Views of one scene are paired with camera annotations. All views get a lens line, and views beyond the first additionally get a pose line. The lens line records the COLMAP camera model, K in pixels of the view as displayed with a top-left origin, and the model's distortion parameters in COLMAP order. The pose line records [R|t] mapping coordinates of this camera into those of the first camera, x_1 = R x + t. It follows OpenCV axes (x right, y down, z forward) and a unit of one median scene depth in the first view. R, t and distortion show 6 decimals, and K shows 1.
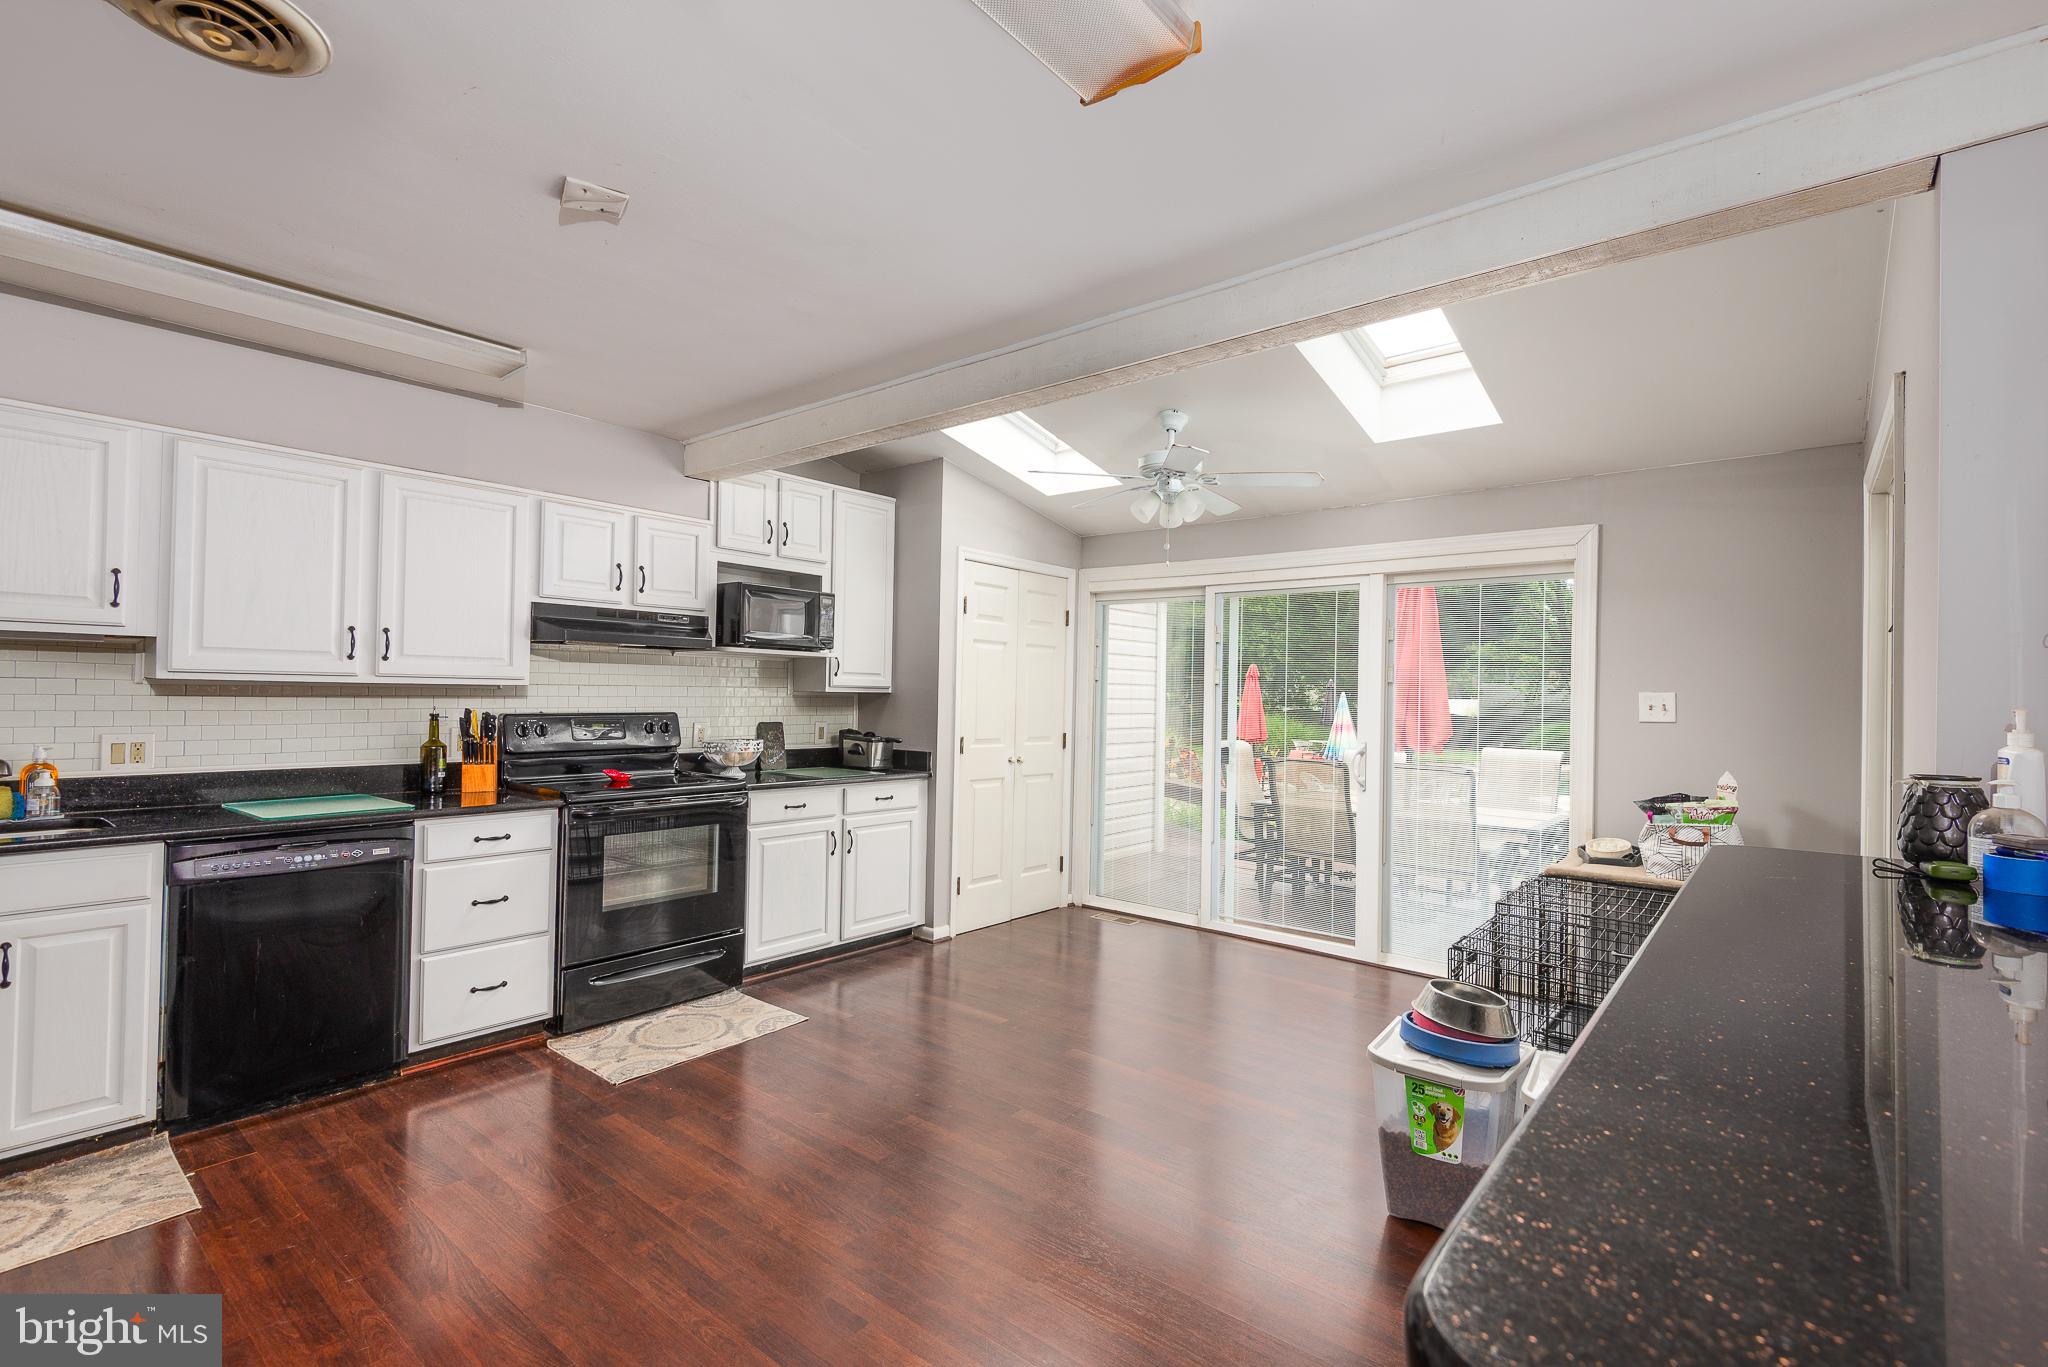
lens RADIAL K [[935.4, 0, 1026.1], [0, 935.4, 687.3], [0, 0, 1]] dist [0.020508, -0.001964]
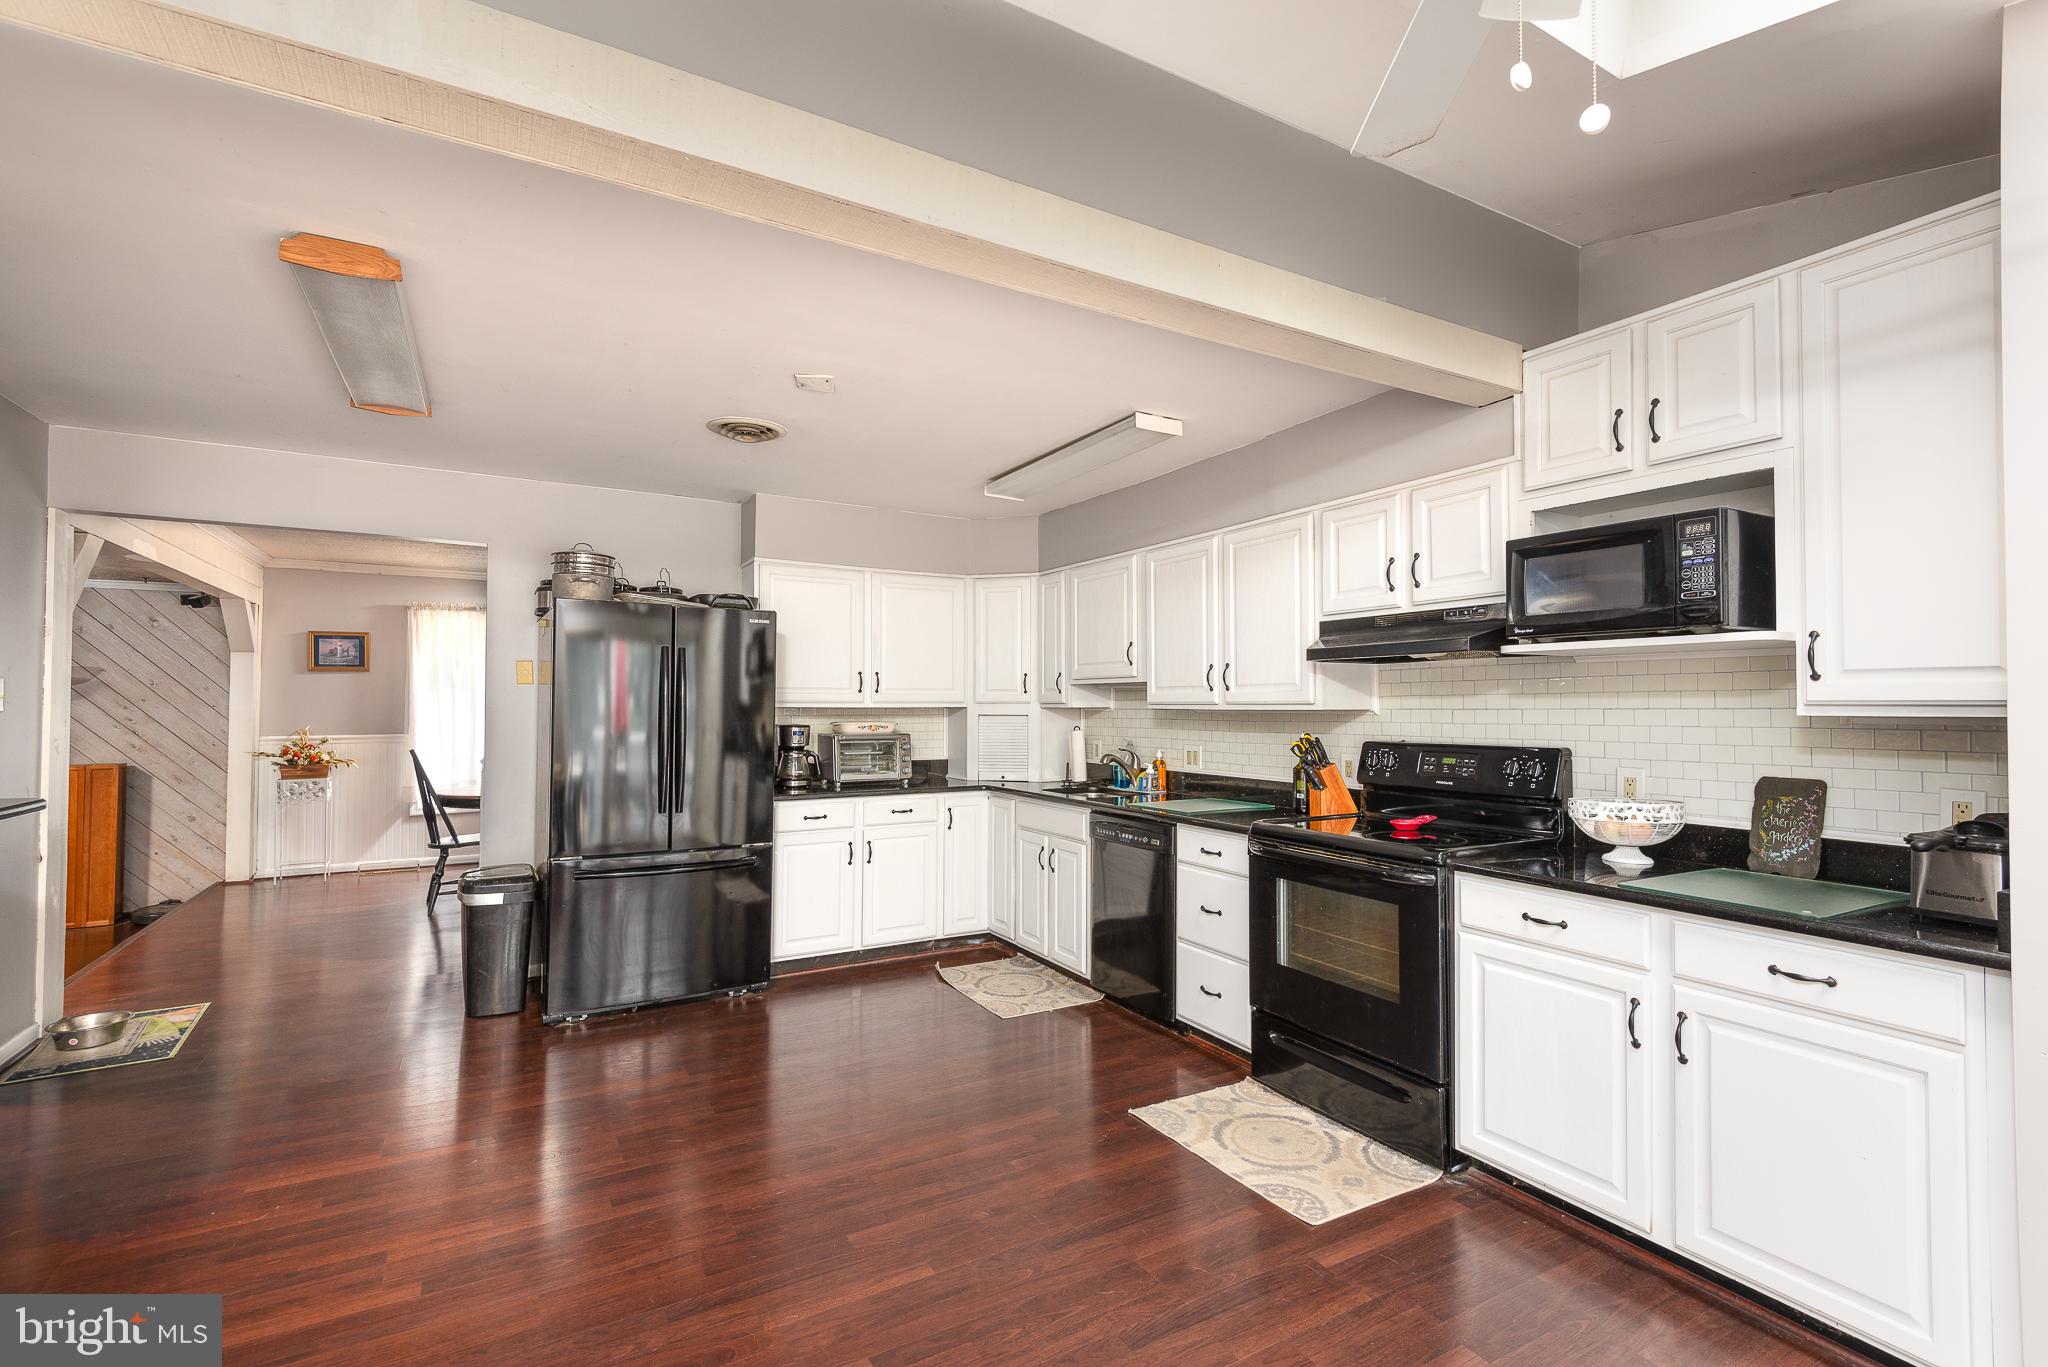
lens RADIAL K [[935.4, 0, 1021.1], [0, 935.4, 688.9], [0, 0, 1]] dist [0.020508, -0.001964]
pose [[-0.363303, -0.038534, -0.930874, 0.492392], [-0.005548, 0.999216, -0.039198, 0.016820], [0.931654, -0.009076, -0.363232, 1.149260]]
